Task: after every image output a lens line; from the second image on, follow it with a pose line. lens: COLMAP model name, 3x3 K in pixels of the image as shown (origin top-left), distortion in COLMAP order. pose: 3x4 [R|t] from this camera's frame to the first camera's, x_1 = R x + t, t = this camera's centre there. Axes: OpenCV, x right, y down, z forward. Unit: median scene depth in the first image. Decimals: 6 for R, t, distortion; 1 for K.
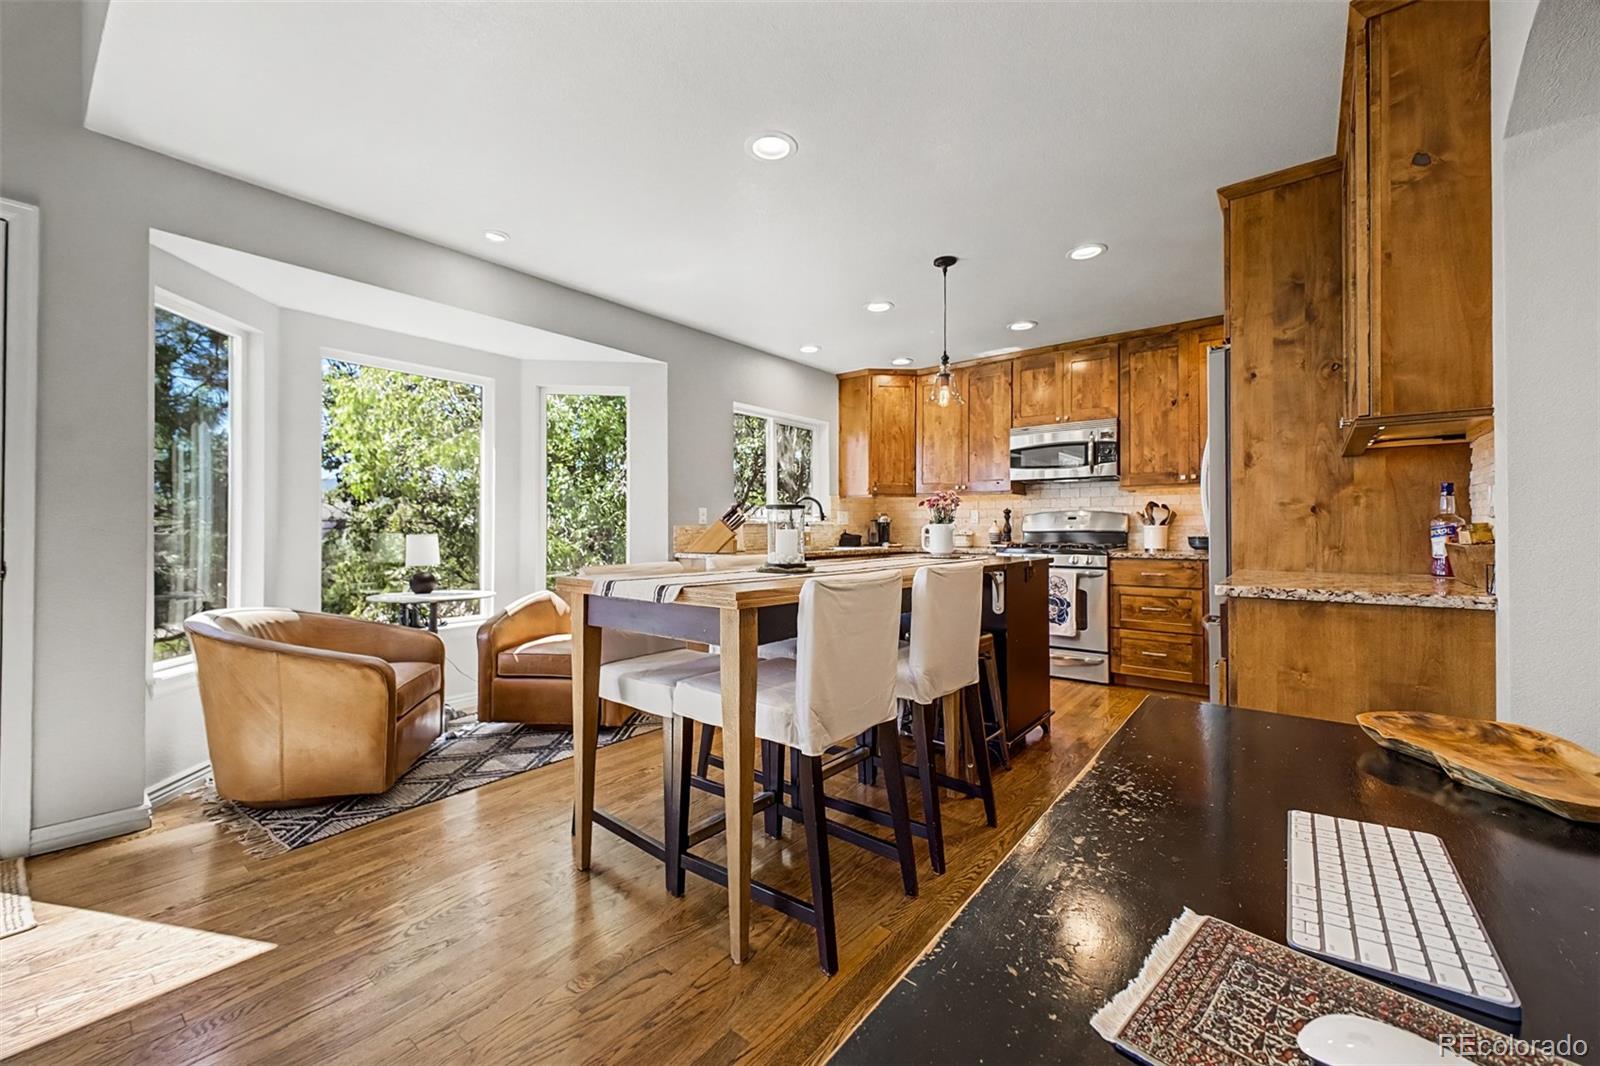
lens RADIAL K [[634.3, 0, 793.1], [0, 634.3, 525.3], [0, 0, 1]] dist [0.007077, -0.000925]
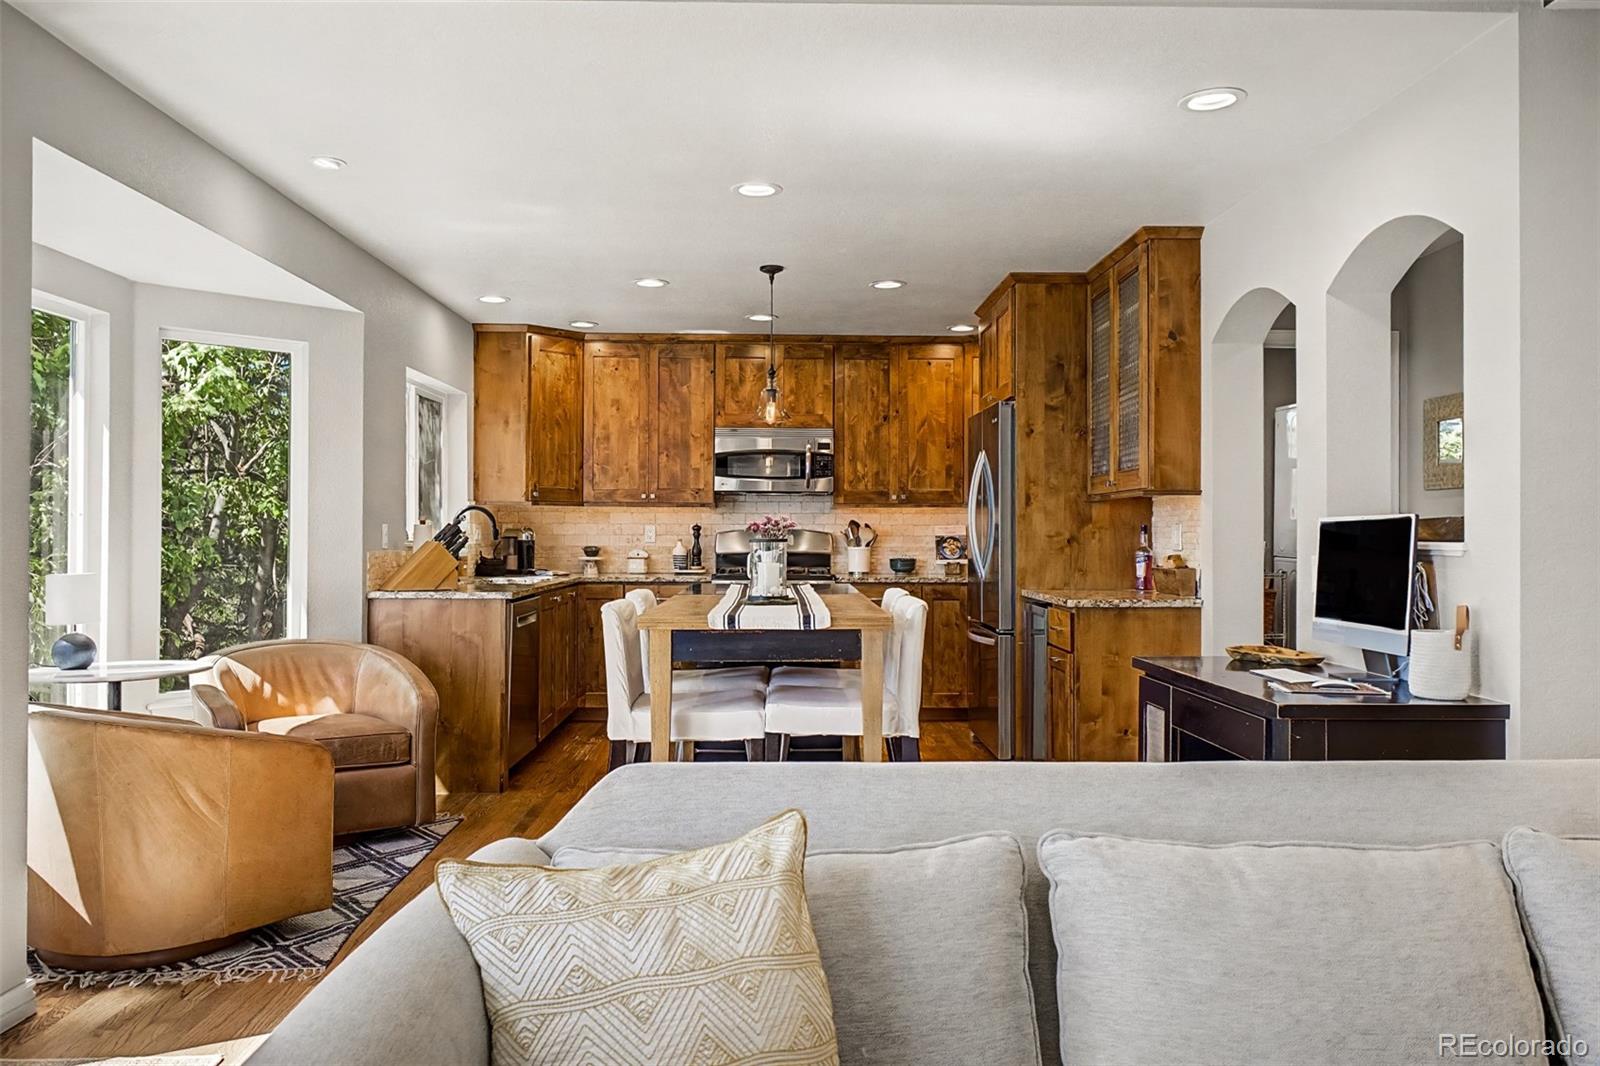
lens RADIAL K [[1170.7, 0, 805.9], [0, 1170.7, 526.8], [0, 0, 1]] dist [0.013497, 0.000742]
pose [[0.761497, 0.007576, 0.648124, -0.629351], [-0.007136, 0.999969, -0.003305, -0.023943], [-0.648129, -0.002108, 0.761527, -0.256758]]
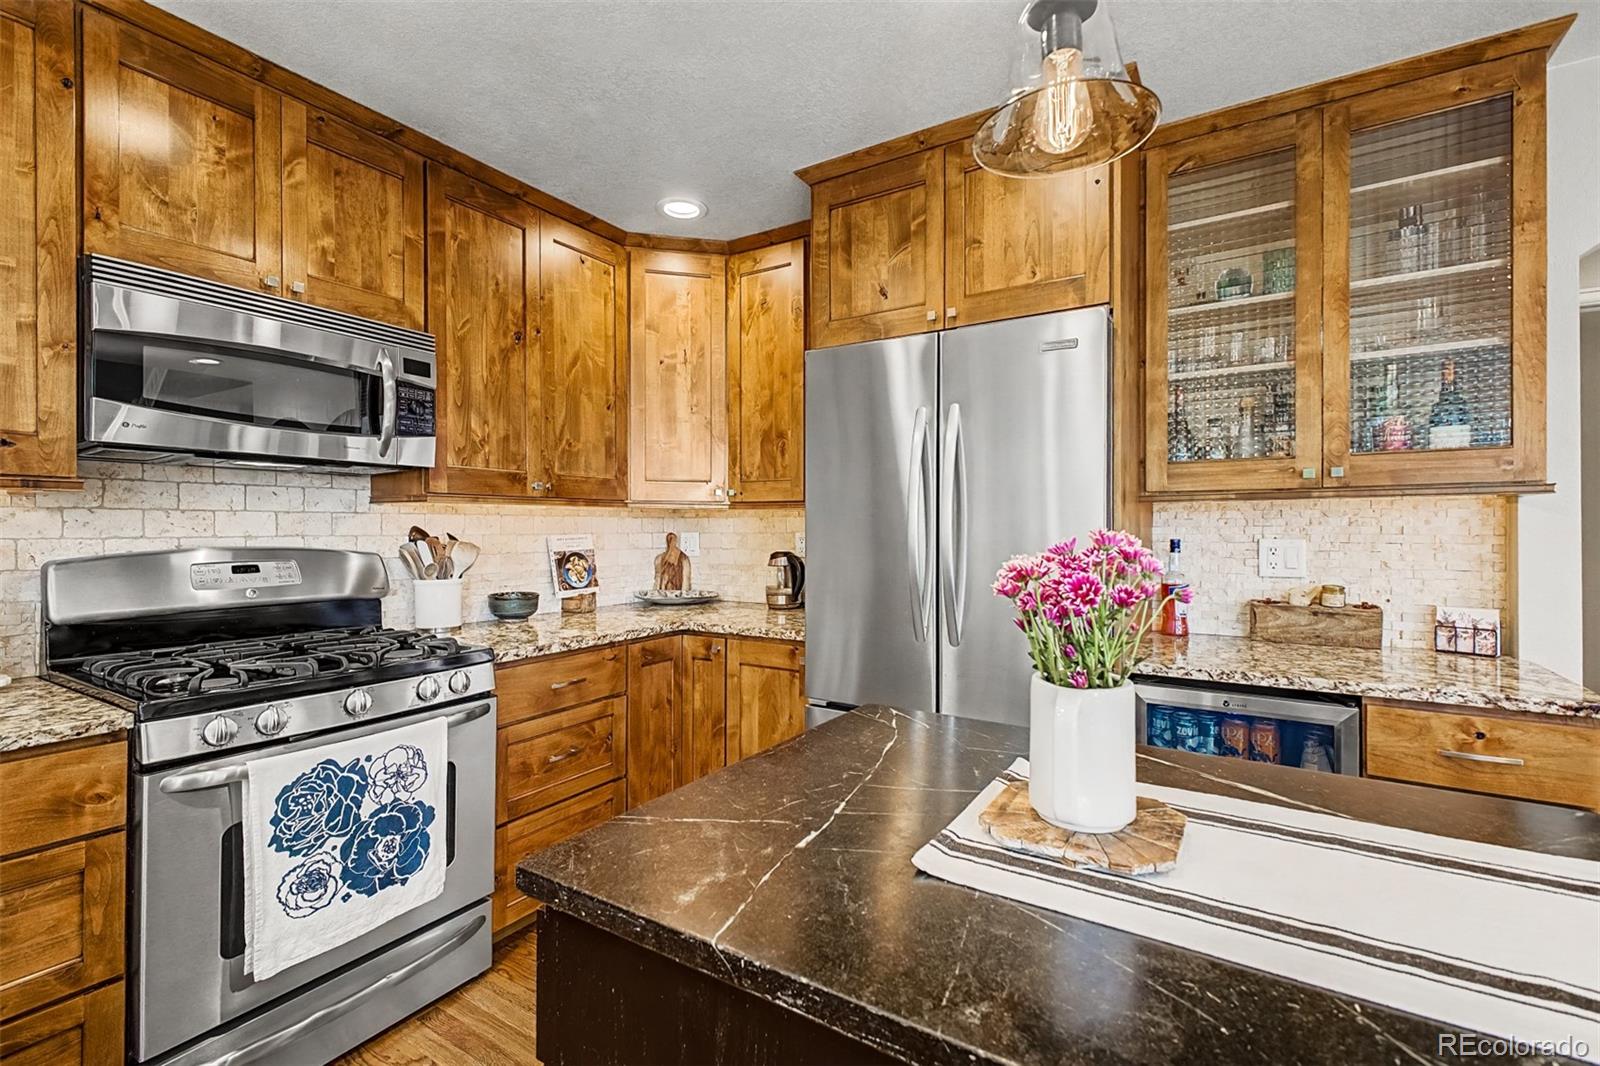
lens RADIAL K [[717.4, 0, 802.6], [0, 717.4, 531.1], [0, 0, 1]] dist [0.004233, 0.000034]
pose [[-0.125745, -0.007871, 0.992031, -0.001475], [-0.006774, 0.999952, 0.007075, -0.043650], [-0.992039, -0.005831, -0.125793, 0.854553]]
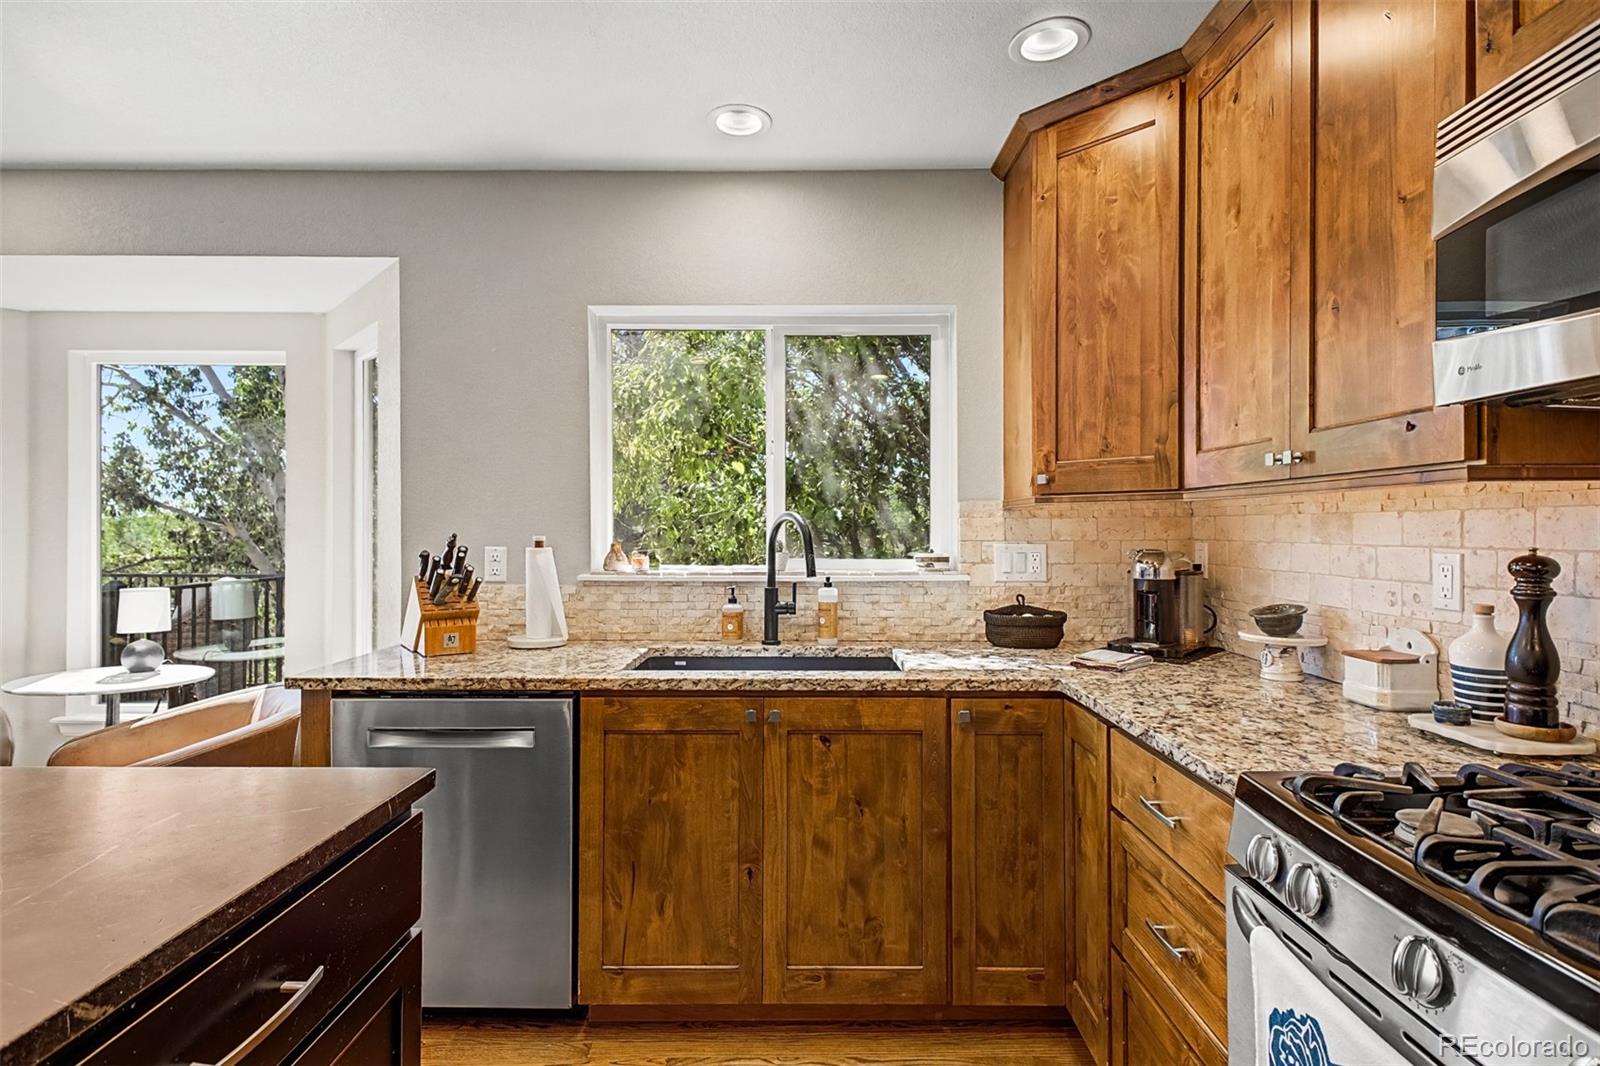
lens RADIAL K [[804.8, 0, 800.2], [0, 804.8, 538.1], [0, 0, 1]] dist [0.001224, -0.000297]
pose [[0.619404, 0.007415, -0.785038, 0.480448], [-0.001190, 0.999963, 0.008506, -0.039505], [0.785072, -0.004335, 0.619390, 0.828736]]
